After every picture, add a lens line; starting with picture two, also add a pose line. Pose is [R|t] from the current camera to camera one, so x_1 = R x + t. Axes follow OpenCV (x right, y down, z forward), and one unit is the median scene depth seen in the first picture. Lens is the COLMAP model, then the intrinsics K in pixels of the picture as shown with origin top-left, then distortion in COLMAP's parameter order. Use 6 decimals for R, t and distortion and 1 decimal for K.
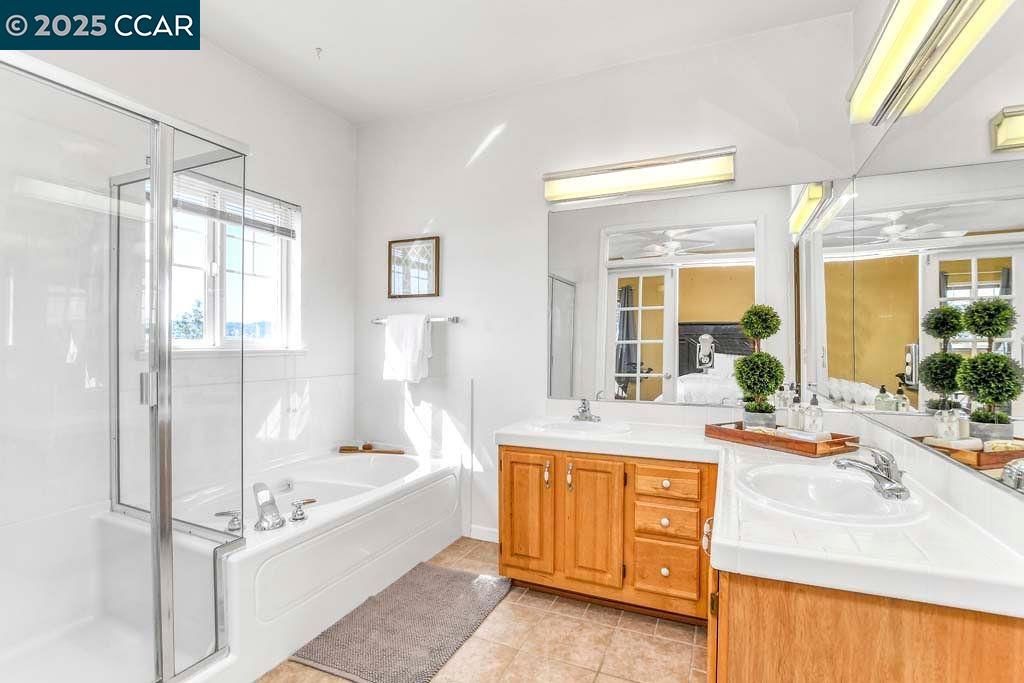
lens RADIAL K [[481.4, 0, 496.8], [0, 481.4, 347.2], [0, 0, 1]] dist [-0.031259, 0.000055]
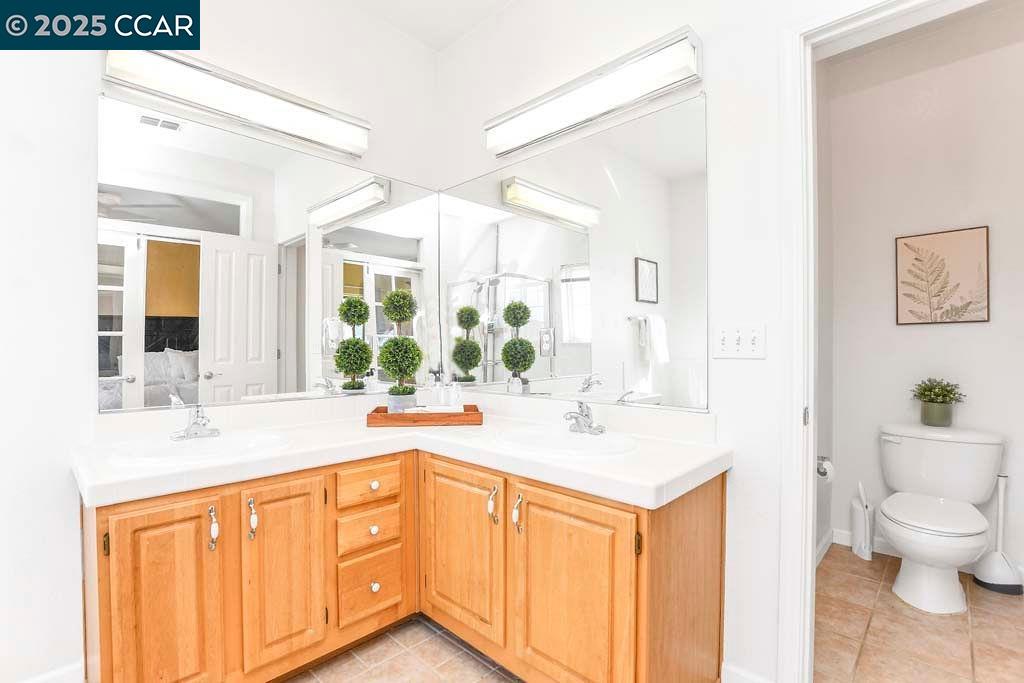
lens RADIAL K [[481.4, 0, 496.8], [0, 481.4, 347.2], [0, 0, 1]] dist [-0.031259, 0.000055]
pose [[0.329852, -0.000747, 0.944032, -0.358113], [-0.001321, 0.999998, 0.001253, 0.033923], [-0.944032, -0.001661, 0.329851, 0.474968]]
